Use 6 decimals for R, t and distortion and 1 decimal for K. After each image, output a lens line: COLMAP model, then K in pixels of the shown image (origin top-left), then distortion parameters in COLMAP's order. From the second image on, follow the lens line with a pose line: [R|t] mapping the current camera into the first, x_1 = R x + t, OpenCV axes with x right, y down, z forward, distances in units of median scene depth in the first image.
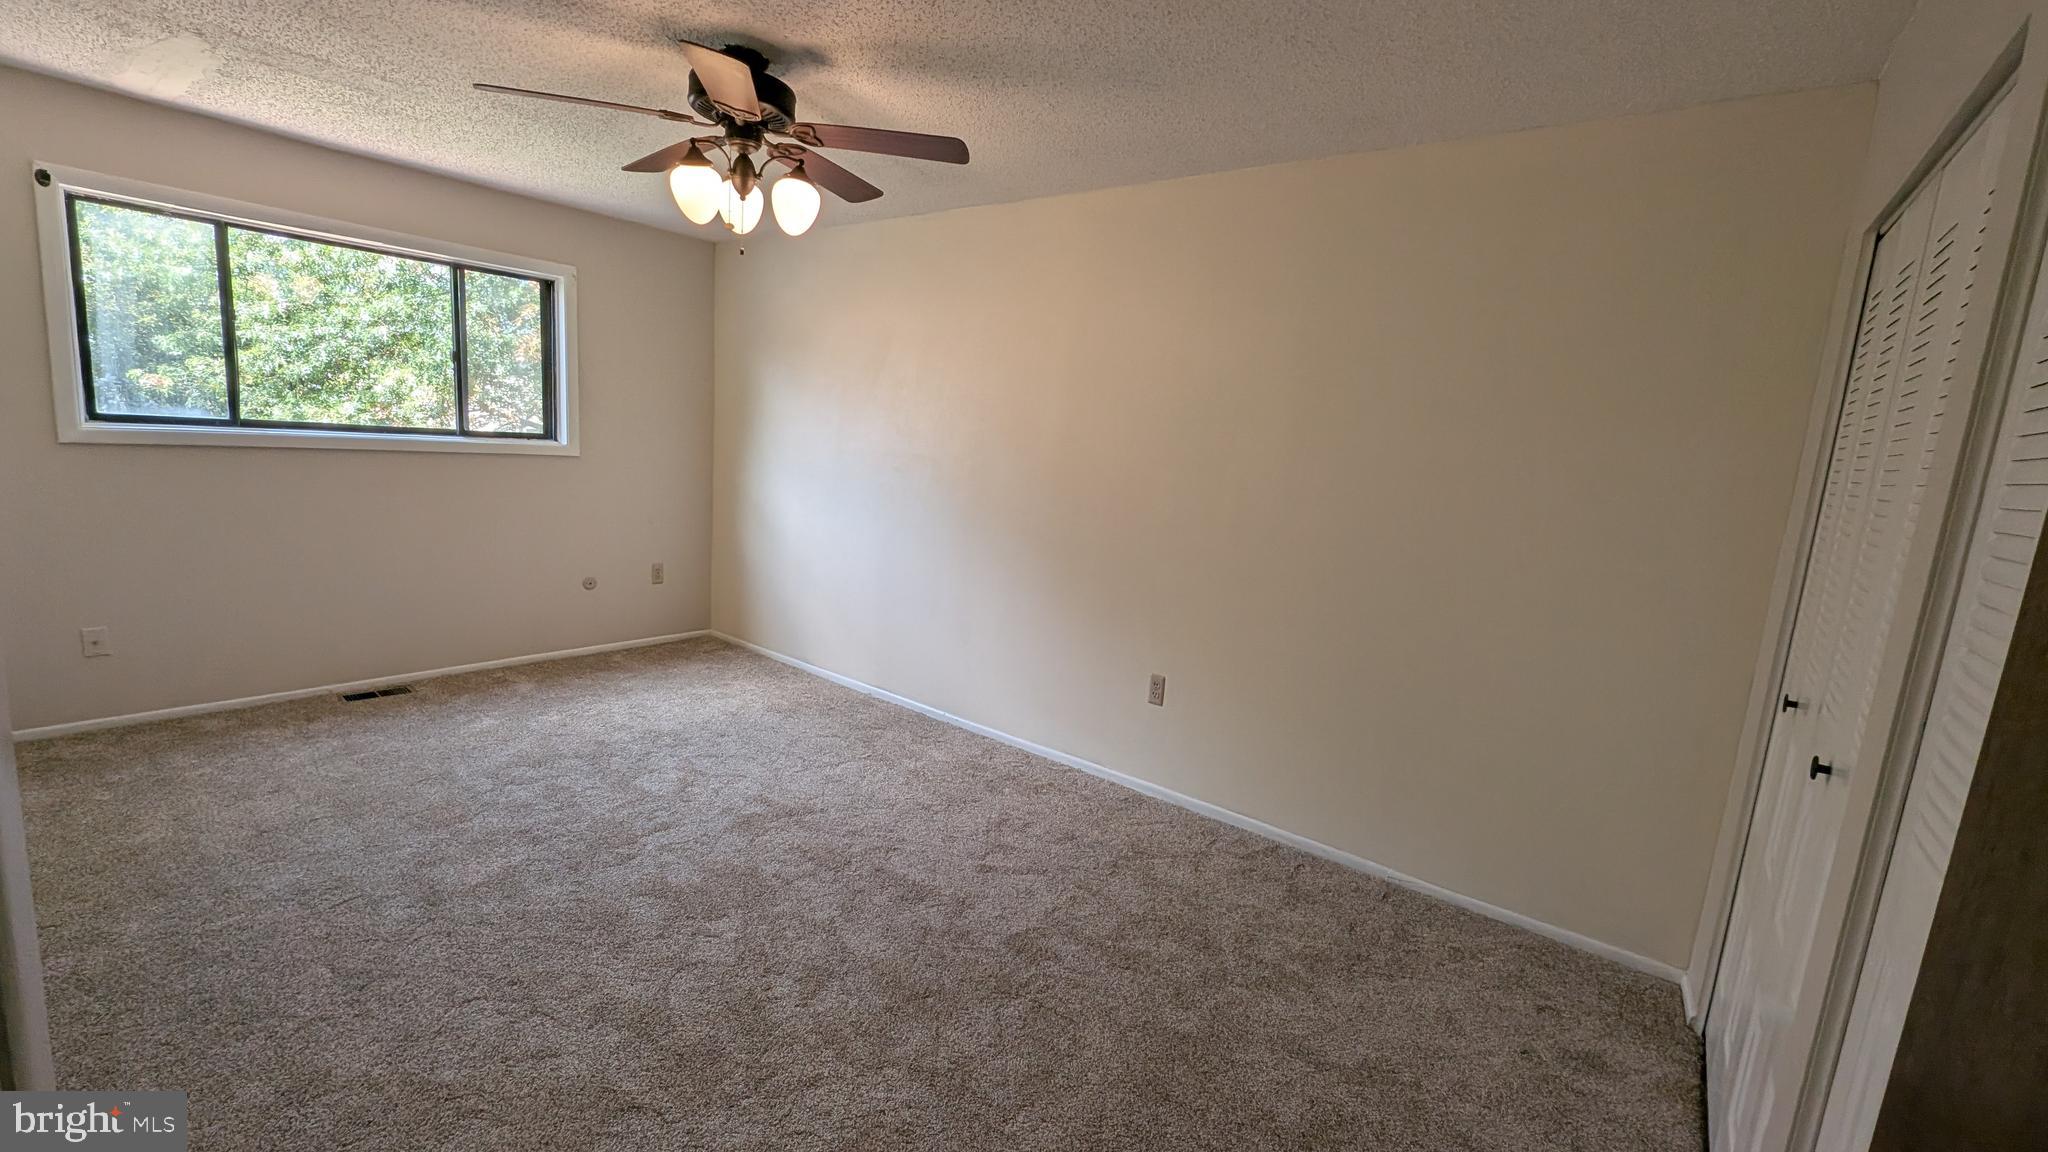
lens RADIAL K [[844.0, 0, 1017.8], [0, 844.0, 573.3], [0, 0, 1]] dist [0.000037, -0.000360]
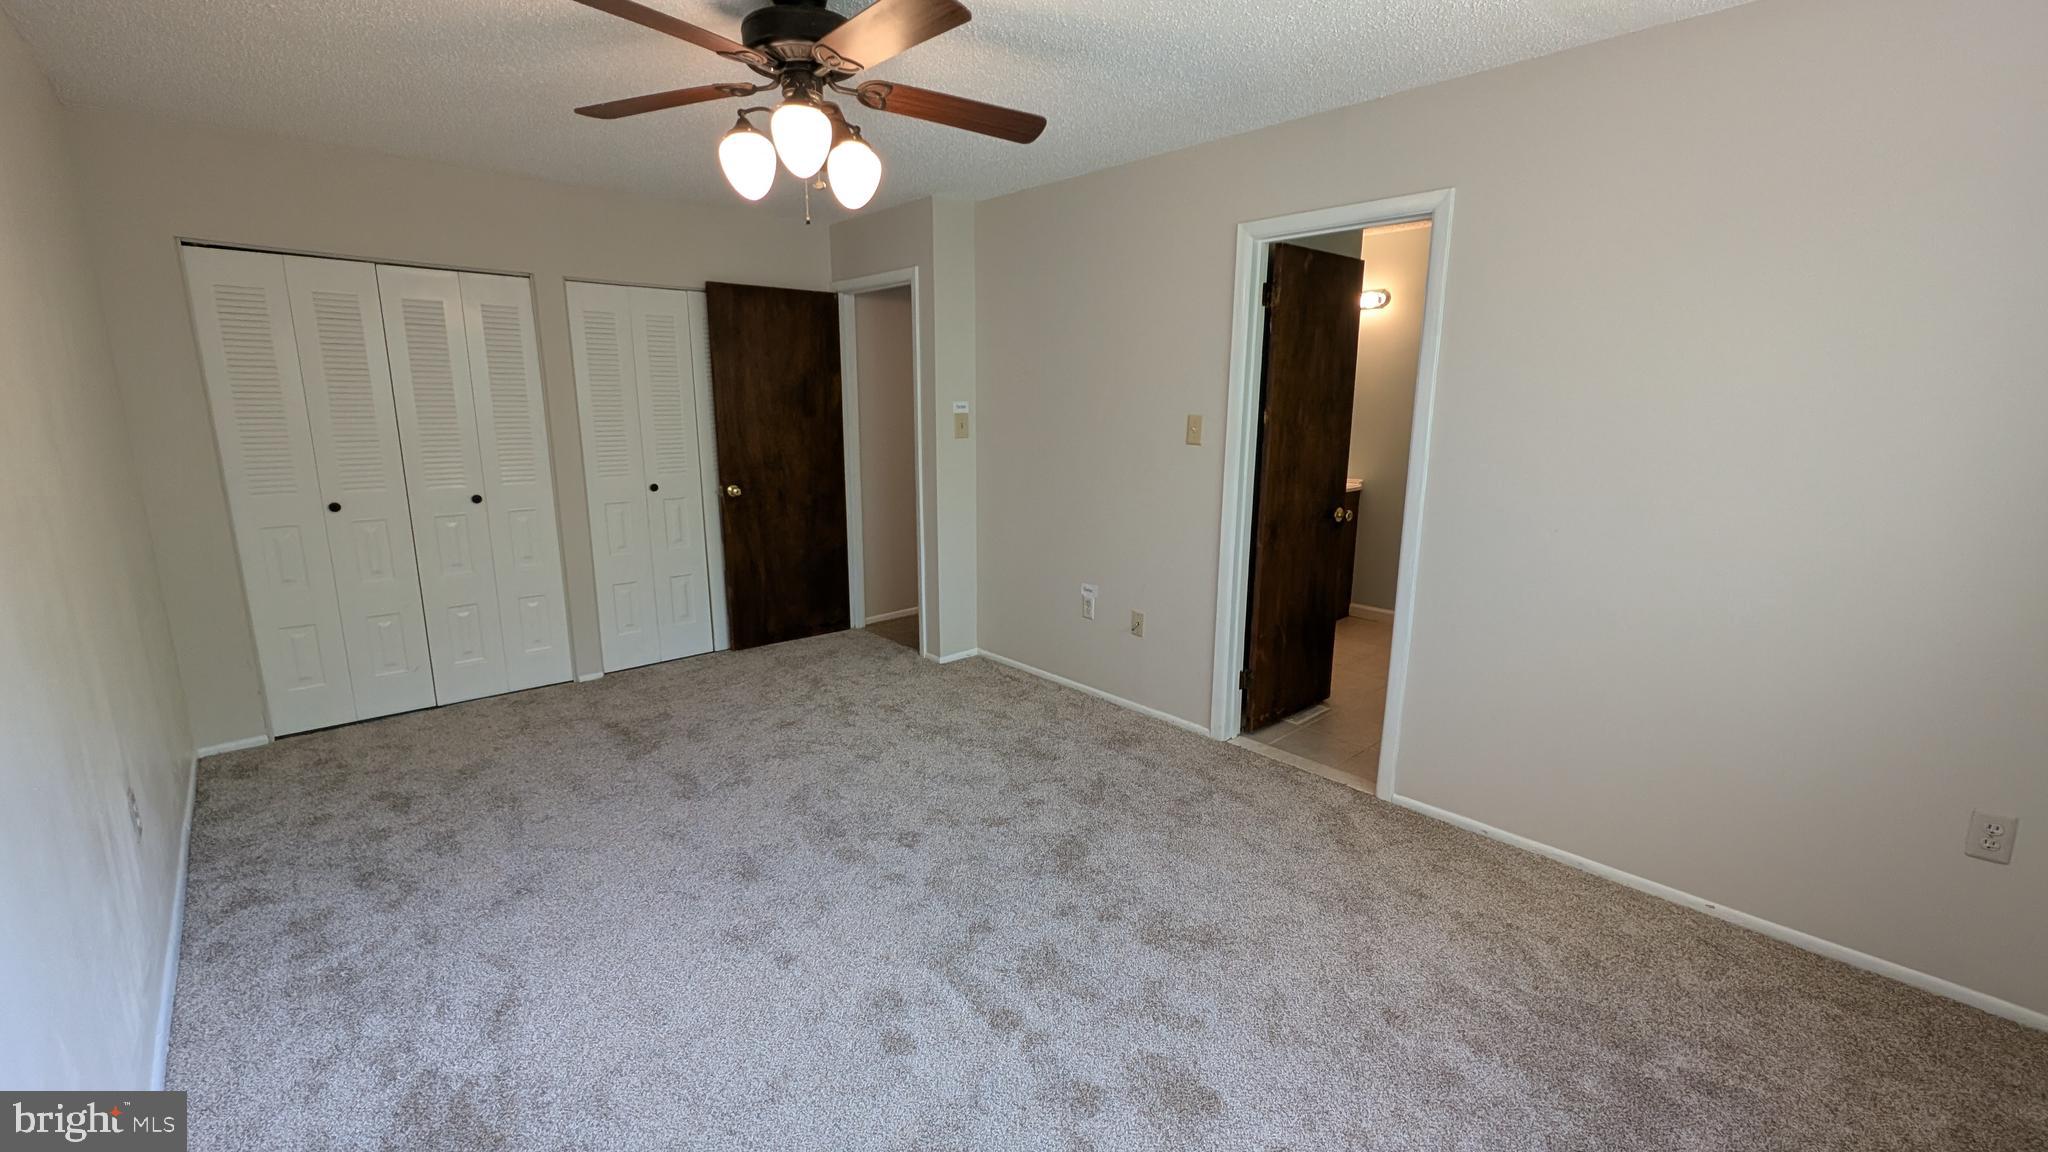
lens RADIAL K [[844.0, 0, 1017.8], [0, 844.0, 573.3], [0, 0, 1]] dist [0.000037, -0.000360]
pose [[-0.982468, -0.117964, 0.144363, -0.448218], [-0.056887, 0.927115, 0.370435, -0.238993], [-0.177539, 0.355728, -0.917571, 1.214909]]
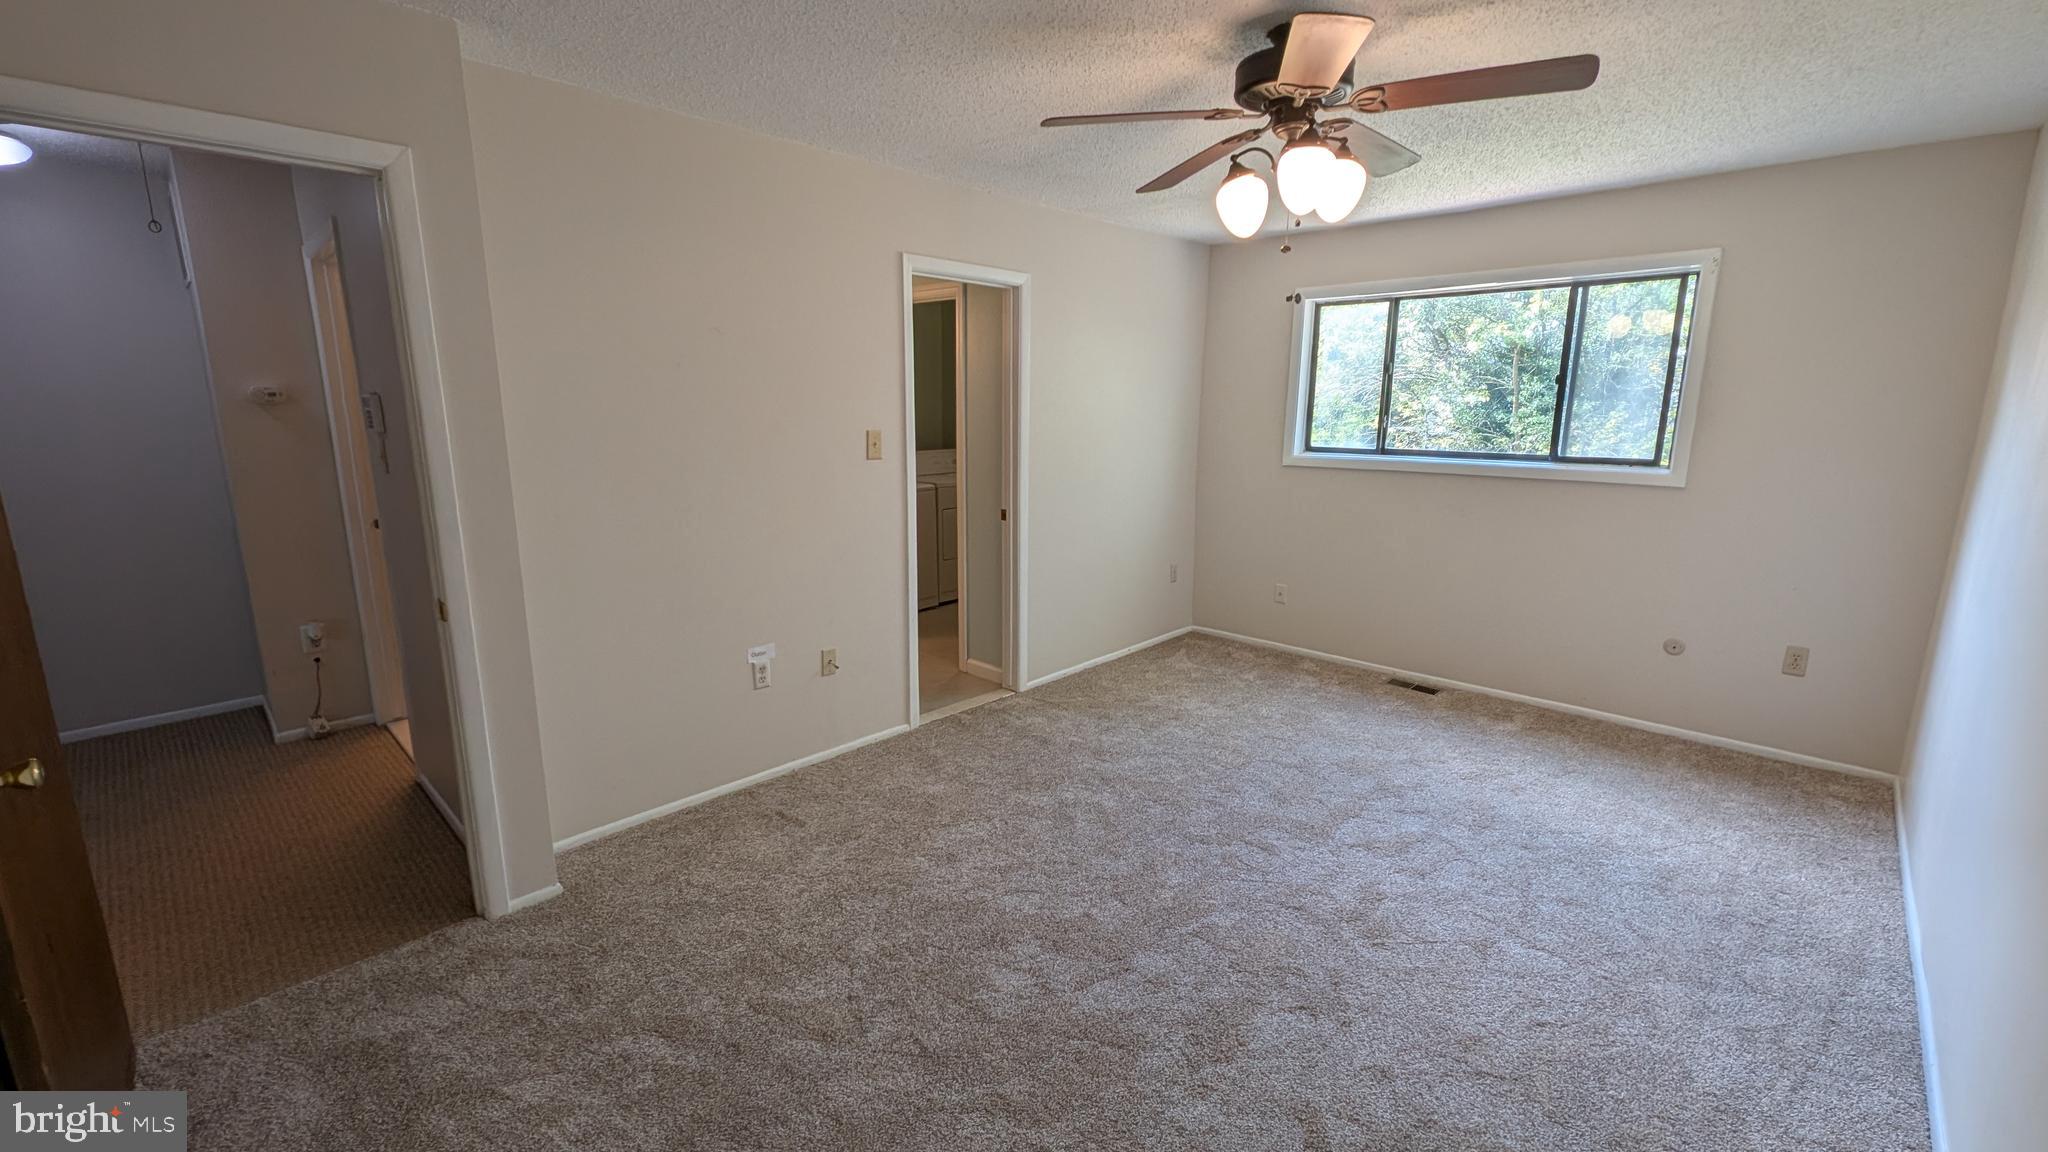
lens RADIAL K [[844.0, 0, 1017.8], [0, 844.0, 573.3], [0, 0, 1]] dist [0.000037, -0.000360]
pose [[-0.108258, 0.123859, -0.986377, 0.411976], [-0.169322, 0.975413, 0.141066, -0.077925], [0.979597, 0.182287, -0.084624, 0.553472]]
